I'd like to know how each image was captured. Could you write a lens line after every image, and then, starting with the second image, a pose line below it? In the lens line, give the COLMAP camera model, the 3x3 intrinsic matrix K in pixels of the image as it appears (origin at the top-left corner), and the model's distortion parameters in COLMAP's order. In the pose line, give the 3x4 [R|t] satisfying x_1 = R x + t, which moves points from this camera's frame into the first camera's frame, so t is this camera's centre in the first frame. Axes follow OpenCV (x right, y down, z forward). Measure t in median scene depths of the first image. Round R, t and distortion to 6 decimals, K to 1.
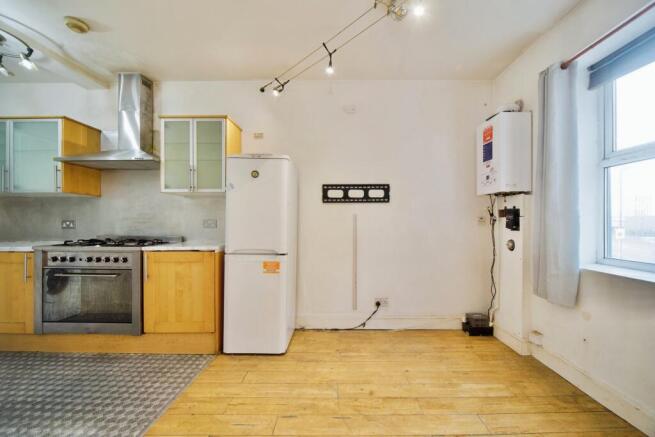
lens RADIAL K [[255.3, 0, 337.3], [0, 255.3, 223.5], [0, 0, 1]] dist [-0.007282, 0.000179]
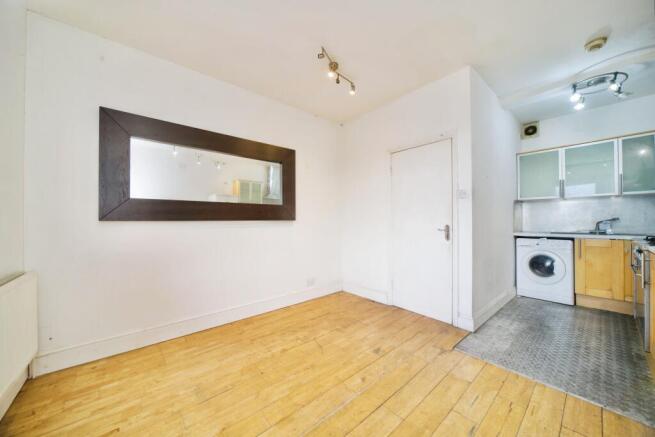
lens RADIAL K [[233.9, 0, 327.5], [0, 233.9, 218.5], [0, 0, 1]] dist [-0.011407, -0.000002]
pose [[-0.762415, -0.000422, -0.647089, 0.474212], [0.001258, 0.999997, -0.002134, 0.001872], [0.647087, -0.002441, -0.762412, 0.830878]]
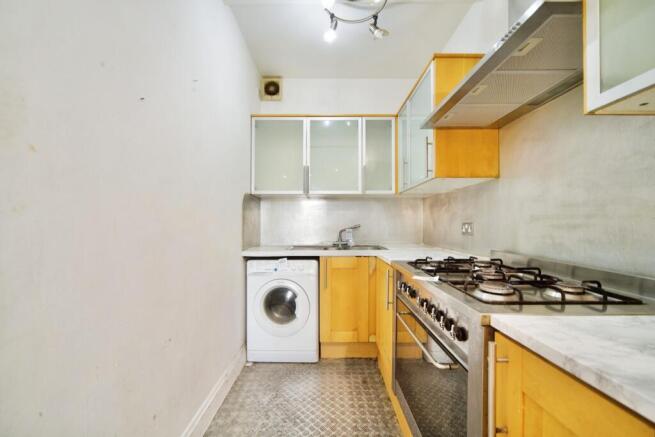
lens RADIAL K [[274.7, 0, 326.2], [0, 274.7, 223.5], [0, 0, 1]] dist [-0.017315, 0.000005]
pose [[0.011985, -0.002651, -0.999925, -0.430459], [-0.006638, 0.999974, -0.002731, -0.005419], [0.999906, 0.006670, 0.011967, 0.750611]]
